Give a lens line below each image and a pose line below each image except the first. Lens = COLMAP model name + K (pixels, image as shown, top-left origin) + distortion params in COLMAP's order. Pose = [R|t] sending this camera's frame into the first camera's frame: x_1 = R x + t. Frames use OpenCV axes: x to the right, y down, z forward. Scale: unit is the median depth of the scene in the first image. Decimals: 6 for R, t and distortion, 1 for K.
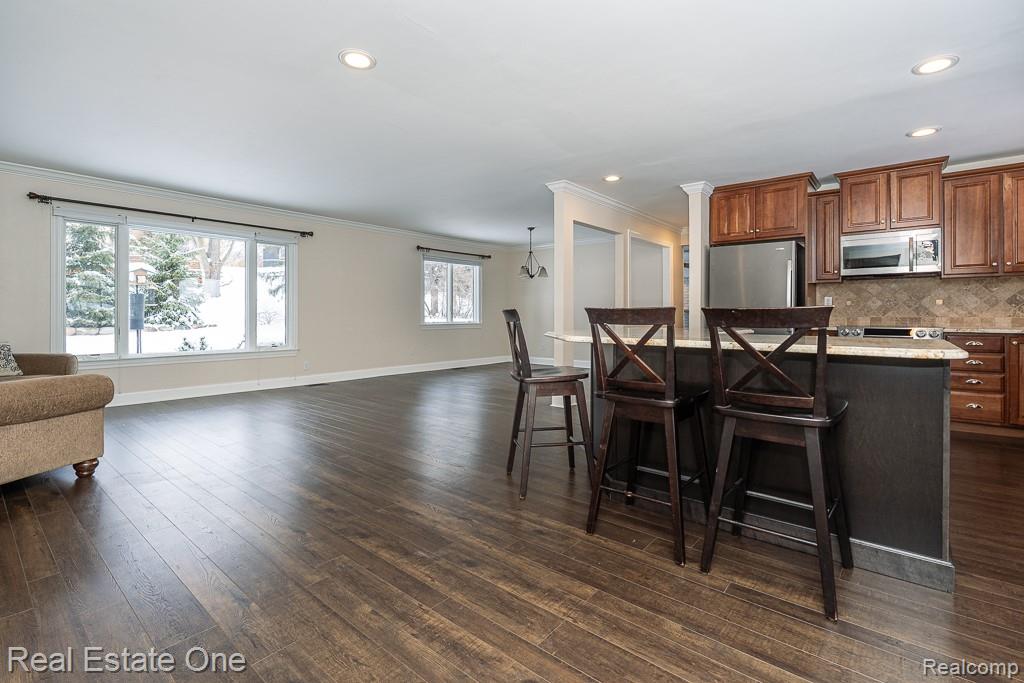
lens RADIAL K [[474.0, 0, 509.9], [0, 474.0, 313.7], [0, 0, 1]] dist [-0.004533, 0.001882]
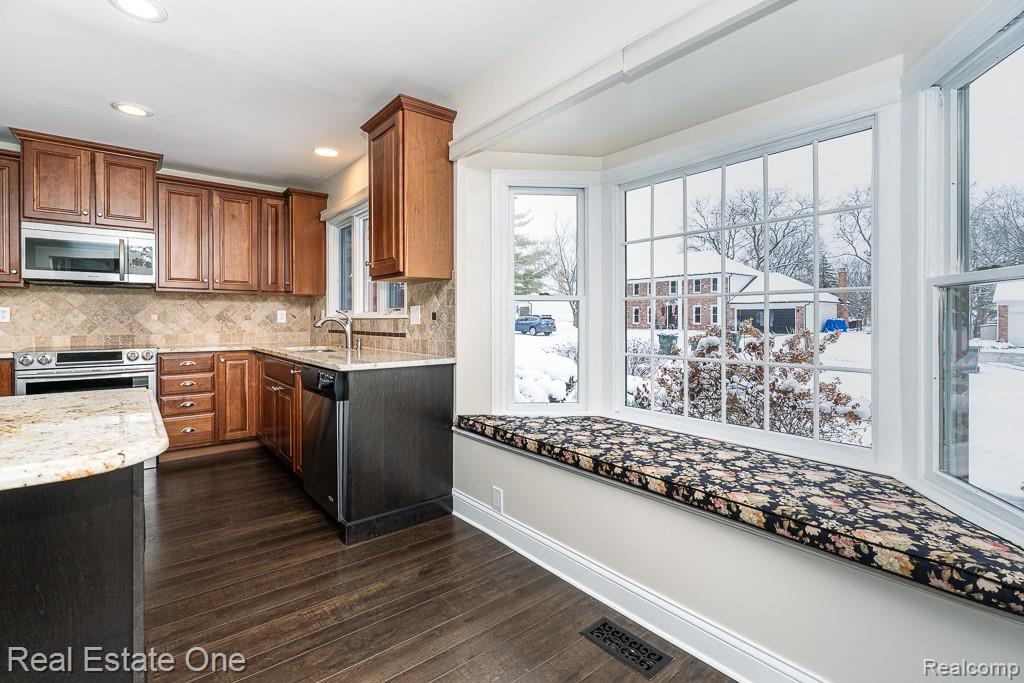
lens RADIAL K [[474.0, 0, 509.0], [0, 474.0, 323.6], [0, 0, 1]] dist [-0.004533, 0.001882]
pose [[0.201188, -0.001990, 0.979551, 0.169509], [0.003289, 0.999994, 0.001356, -0.012280], [-0.979547, 0.002949, 0.201193, 0.166140]]
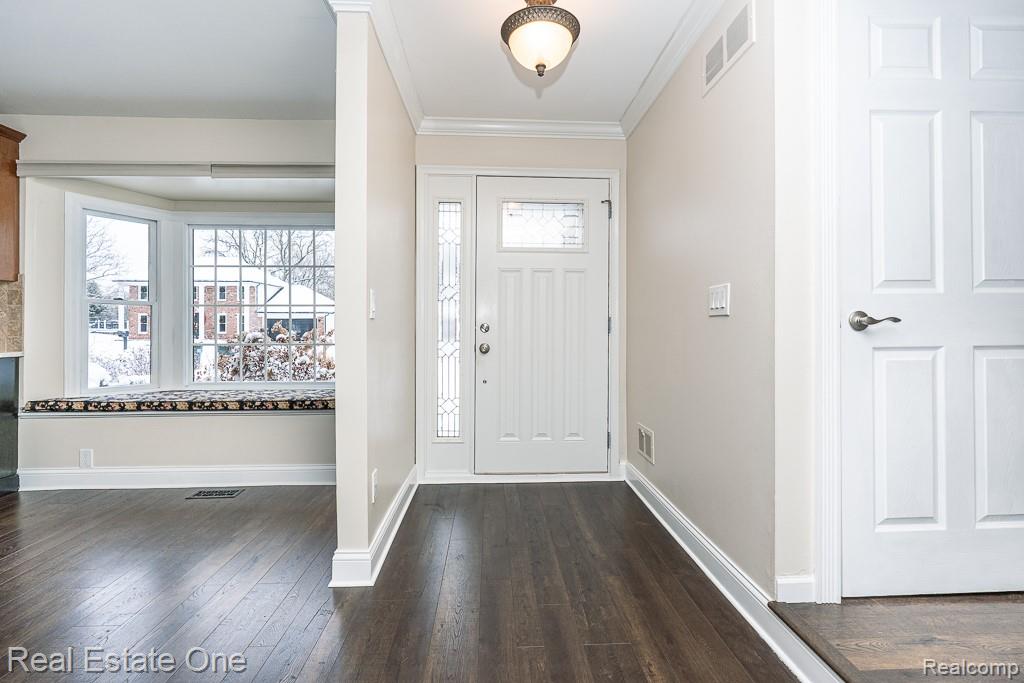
lens RADIAL K [[474.0, 0, 513.6], [0, 474.0, 328.7], [0, 0, 1]] dist [-0.004533, 0.001882]
pose [[-0.668237, 0.007516, 0.743910, -0.227253], [0.007271, 0.999967, -0.003571, 0.006484], [-0.743913, 0.003023, -0.668270, 0.282693]]
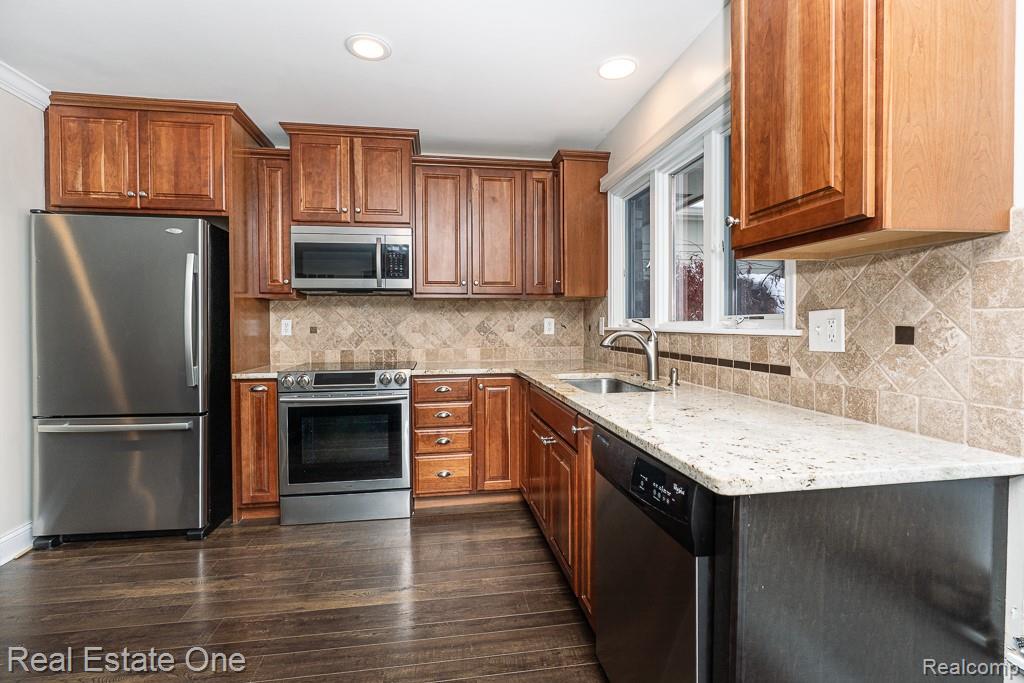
lens RADIAL K [[474.0, 0, 503.6], [0, 474.0, 334.1], [0, 0, 1]] dist [-0.004533, 0.001882]
pose [[0.667537, -0.014902, 0.744428, 0.435372], [0.005787, 0.999873, 0.014827, -0.027413], [-0.744554, -0.005590, 0.667539, 0.384297]]
